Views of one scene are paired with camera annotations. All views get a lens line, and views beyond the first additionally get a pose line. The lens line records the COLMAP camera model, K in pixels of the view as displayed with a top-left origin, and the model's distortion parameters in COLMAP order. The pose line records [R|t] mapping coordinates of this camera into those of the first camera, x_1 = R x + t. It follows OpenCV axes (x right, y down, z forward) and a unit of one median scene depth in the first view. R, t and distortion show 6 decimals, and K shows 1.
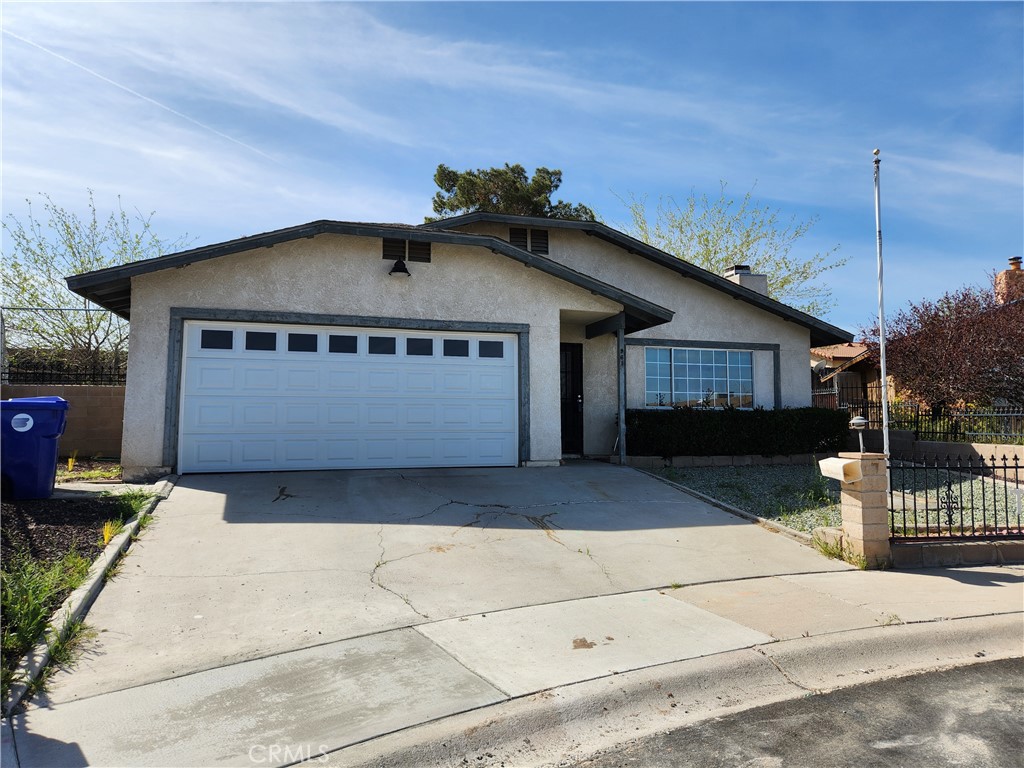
lens RADIAL K [[683.5, 0, 512.0], [0, 683.5, 384.0], [0, 0, 1]] dist [0.055908, -0.055174]
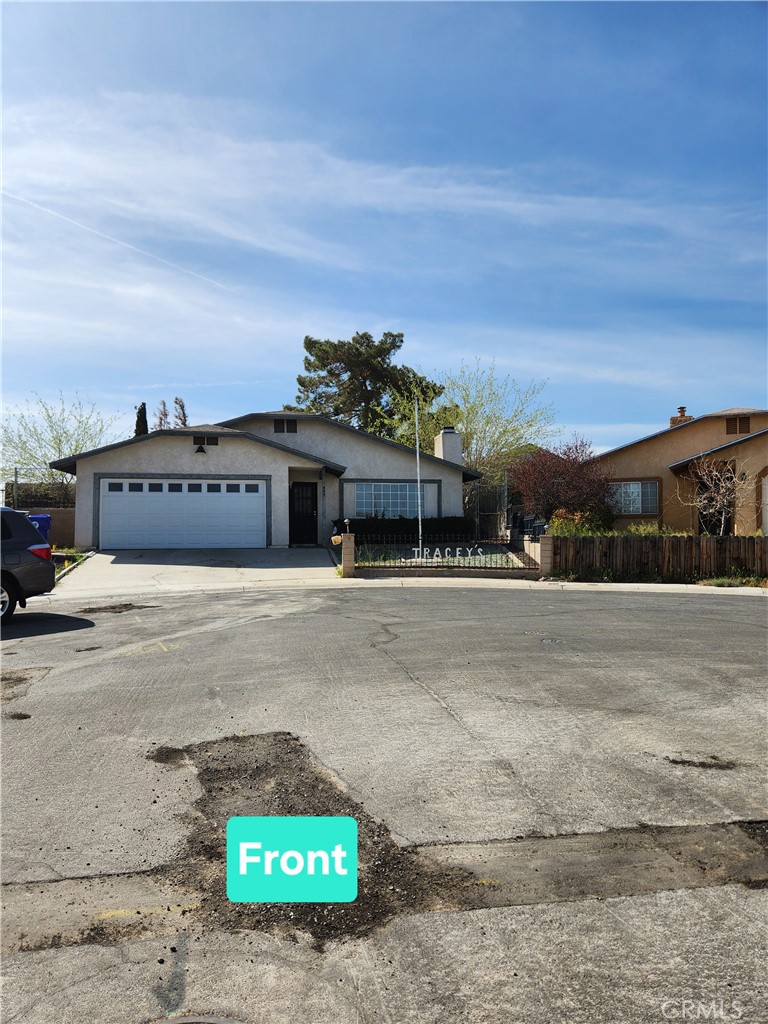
lens RADIAL K [[670.9, 0, 382.8], [0, 670.9, 498.1], [0, 0, 1]] dist [-0.007272, -0.001025]
pose [[0.992902, -0.013553, -0.118164, 0.561817], [0.013518, 0.999908, -0.001097, -0.015837], [0.118168, -0.000508, 0.992994, -0.842181]]
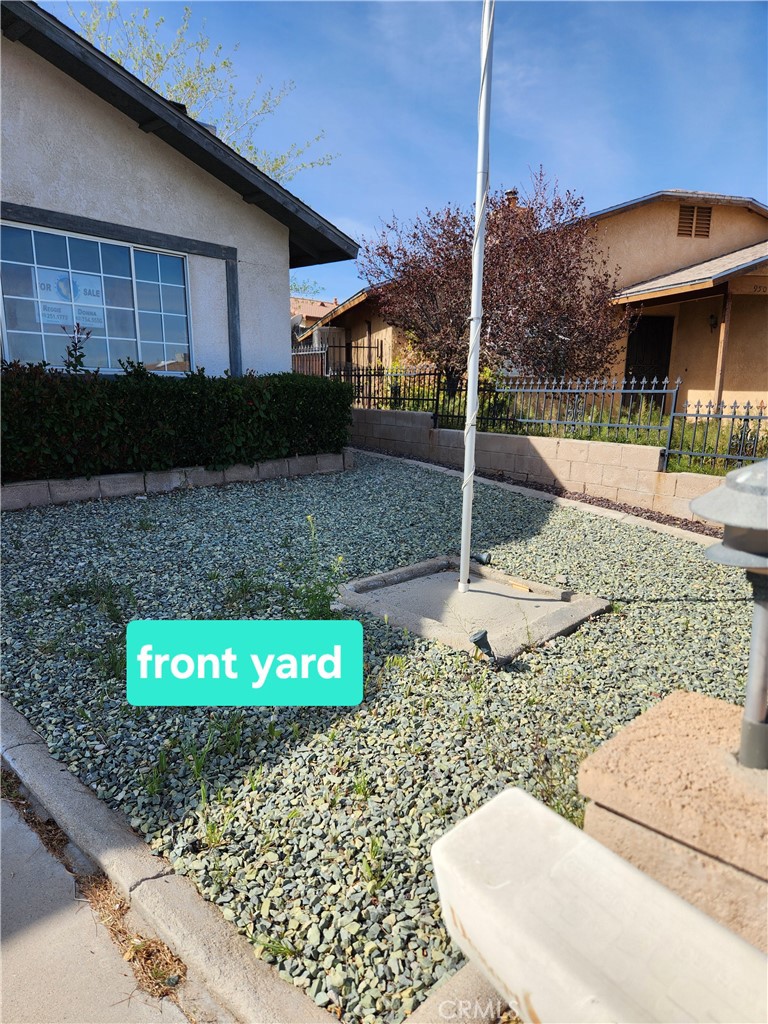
lens RADIAL K [[683.5, 0, 387.1], [0, 683.5, 536.9], [0, 0, 1]] dist [0.055908, -0.055174]
pose [[0.848994, -0.100200, 0.518815, 0.244165], [-0.043157, 0.965427, 0.257078, 0.018600], [-0.526637, -0.240648, 0.815317, 0.584663]]
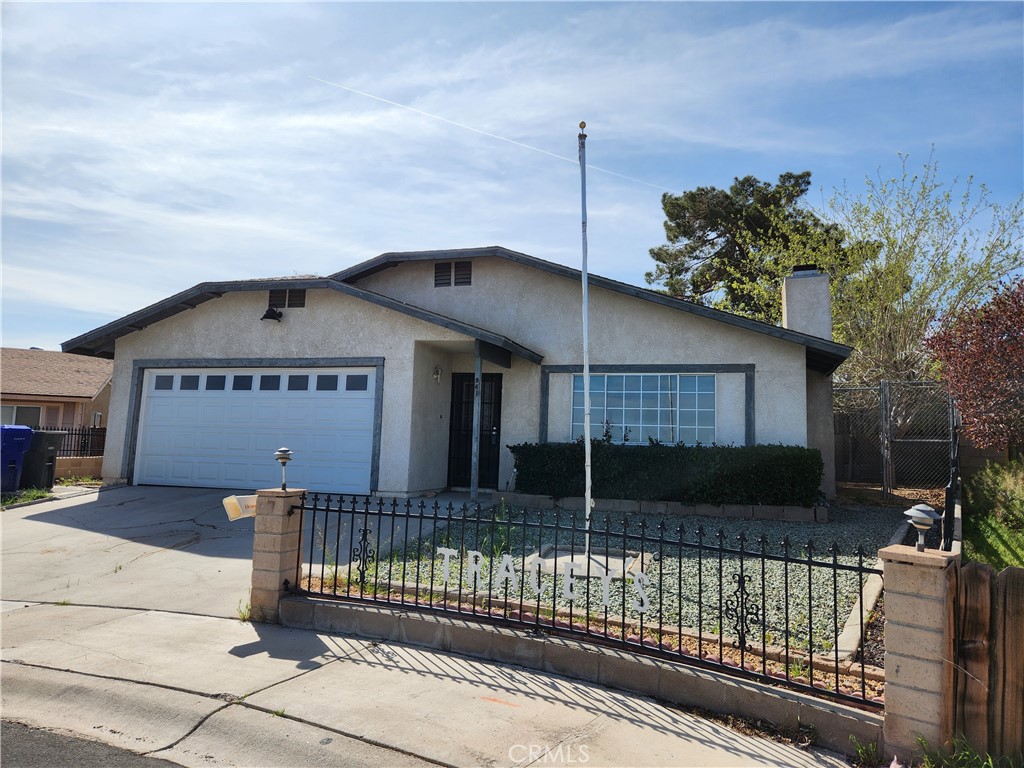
lens RADIAL K [[683.5, 0, 512.0], [0, 683.5, 384.0], [0, 0, 1]] dist [0.055908, -0.055174]
pose [[0.831288, -0.030695, -0.554994, 0.756338], [0.001753, 0.998614, -0.052605, 0.007162], [0.555839, 0.042757, 0.830190, 0.254680]]
